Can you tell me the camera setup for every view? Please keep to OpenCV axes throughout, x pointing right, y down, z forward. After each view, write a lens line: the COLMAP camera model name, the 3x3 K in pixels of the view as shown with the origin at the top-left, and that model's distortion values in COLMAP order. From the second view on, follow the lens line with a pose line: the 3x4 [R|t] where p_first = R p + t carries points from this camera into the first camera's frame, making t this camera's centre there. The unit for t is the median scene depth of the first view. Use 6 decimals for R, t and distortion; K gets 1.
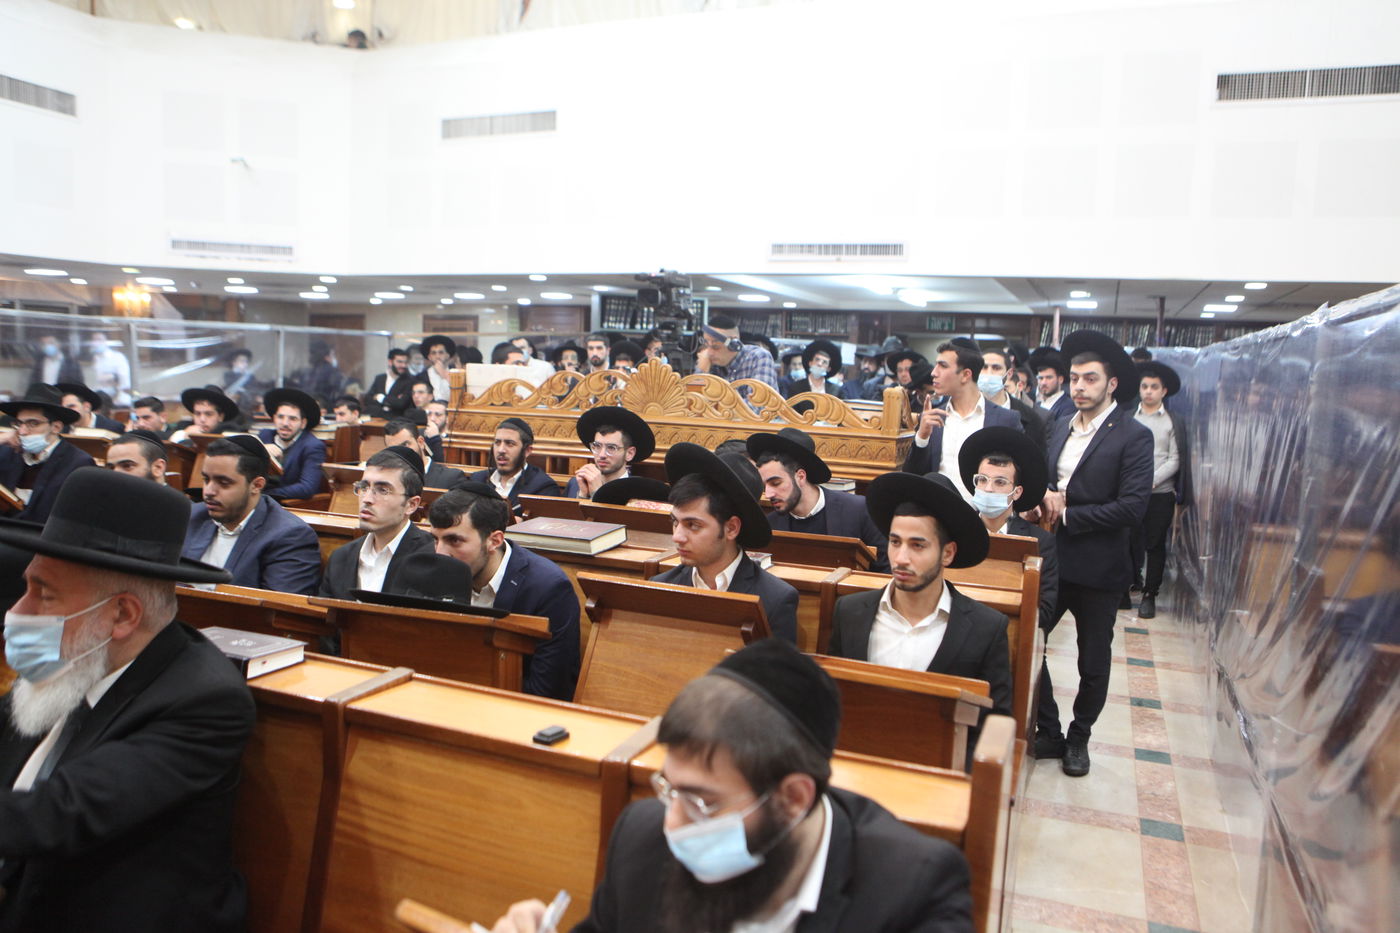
lens RADIAL K [[1018.1, 0, 700.0], [0, 1018.1, 466.5], [0, 0, 1]] dist [-0.099646, 0.081684]
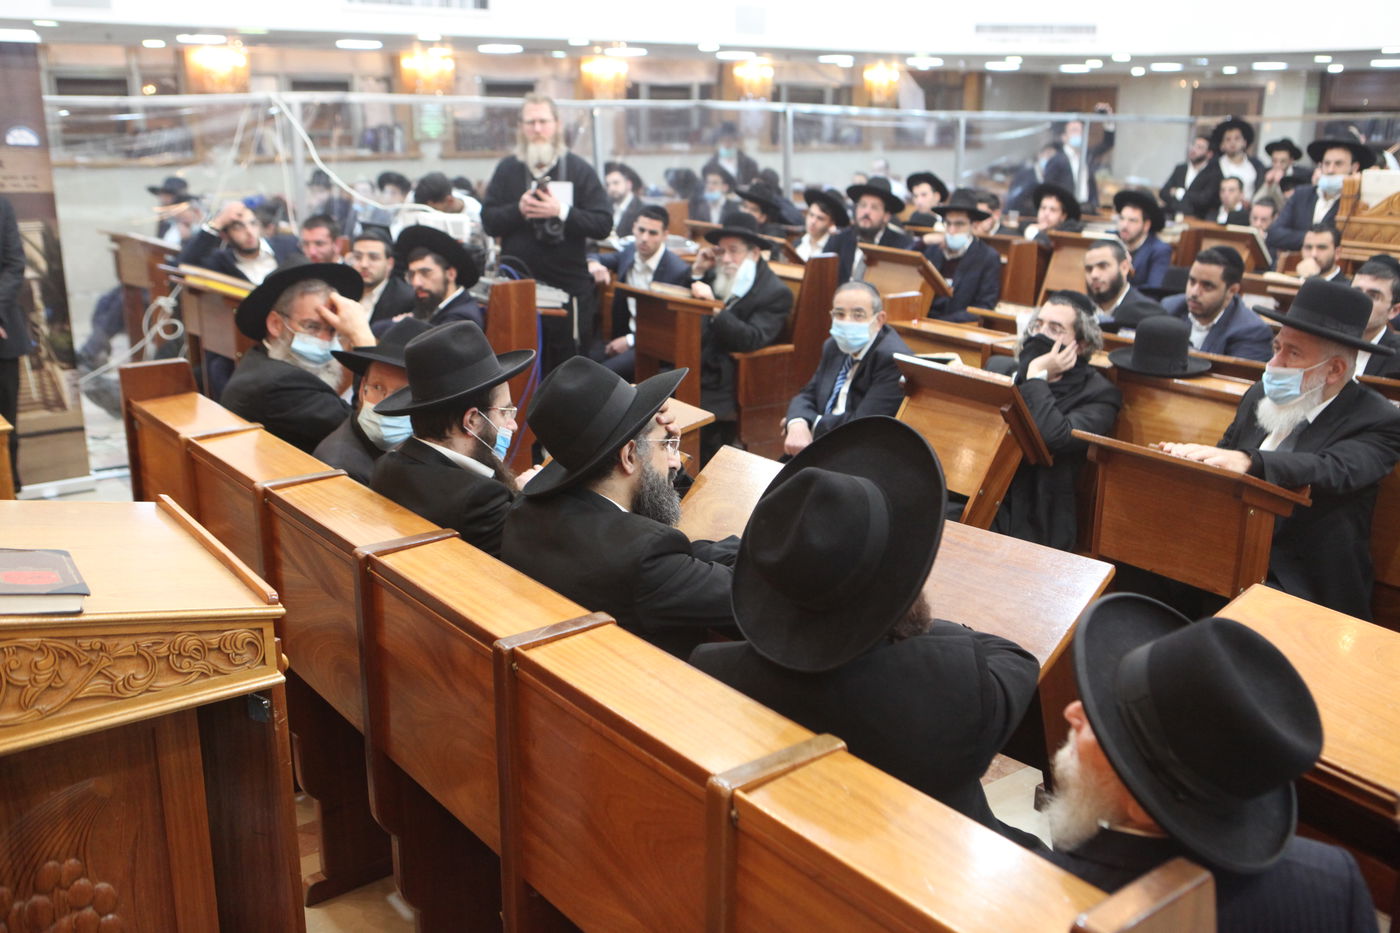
lens RADIAL K [[1306.0, 0, 700.0], [0, 1306.0, 466.5], [0, 0, 1]] dist [-0.078025, 0.106424]
pose [[0.850934, 0.119602, -0.511476, -0.100840], [-0.039391, 0.985521, 0.164916, -0.001880], [0.523794, -0.120185, 0.843324, -0.395877]]
